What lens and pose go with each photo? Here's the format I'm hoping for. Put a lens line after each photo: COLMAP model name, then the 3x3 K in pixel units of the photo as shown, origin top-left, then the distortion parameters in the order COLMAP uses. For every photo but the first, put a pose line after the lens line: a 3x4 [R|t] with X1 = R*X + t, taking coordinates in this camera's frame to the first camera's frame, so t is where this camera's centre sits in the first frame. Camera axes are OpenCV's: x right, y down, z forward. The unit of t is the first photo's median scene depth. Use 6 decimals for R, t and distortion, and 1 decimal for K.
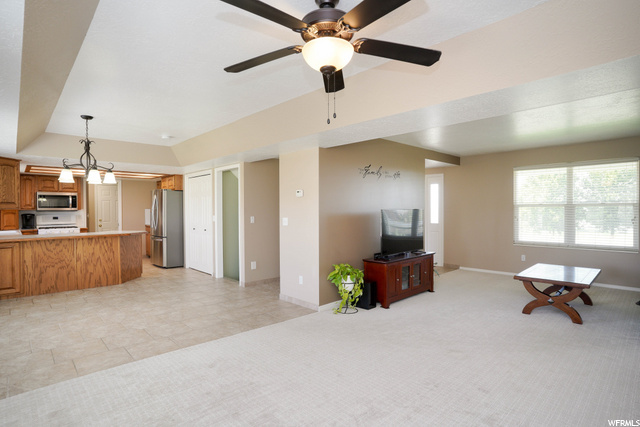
lens RADIAL K [[335.5, 0, 315.7], [0, 335.5, 212.8], [0, 0, 1]] dist [-0.037381, 0.001189]
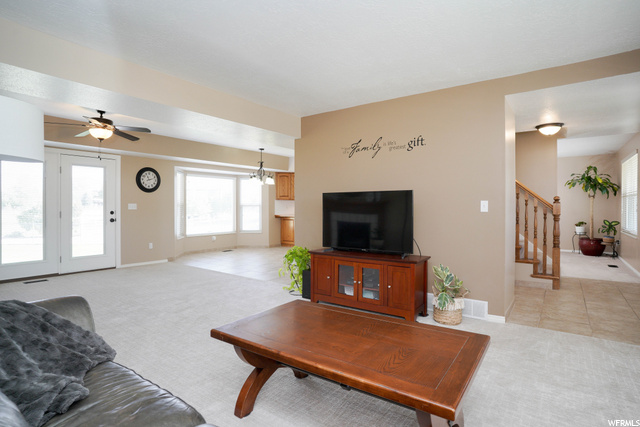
lens RADIAL K [[335.5, 0, 316.5], [0, 335.5, 212.7], [0, 0, 1]] dist [-0.037381, 0.001189]
pose [[0.187249, 0.022102, -0.982064, 0.880851], [-0.011580, 0.999727, 0.020292, 0.020347], [0.982244, 0.007573, 0.187454, 0.676511]]
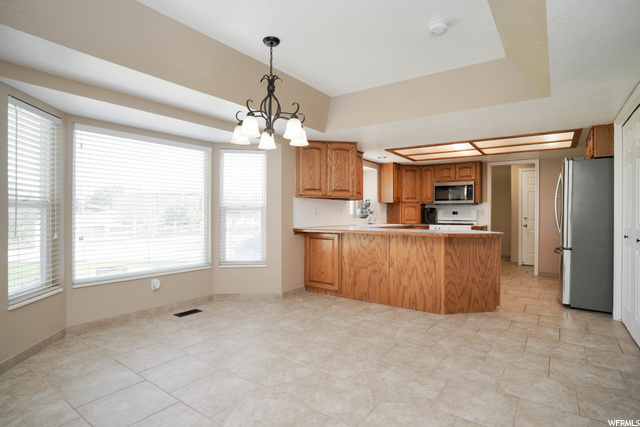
lens RADIAL K [[335.5, 0, 320.3], [0, 335.5, 215.6], [0, 0, 1]] dist [-0.037381, 0.001189]
pose [[0.200590, 0.011367, -0.979609, -0.030344], [-0.016305, 0.999833, 0.008263, 0.030185], [0.979540, 0.014315, 0.200742, 0.687010]]
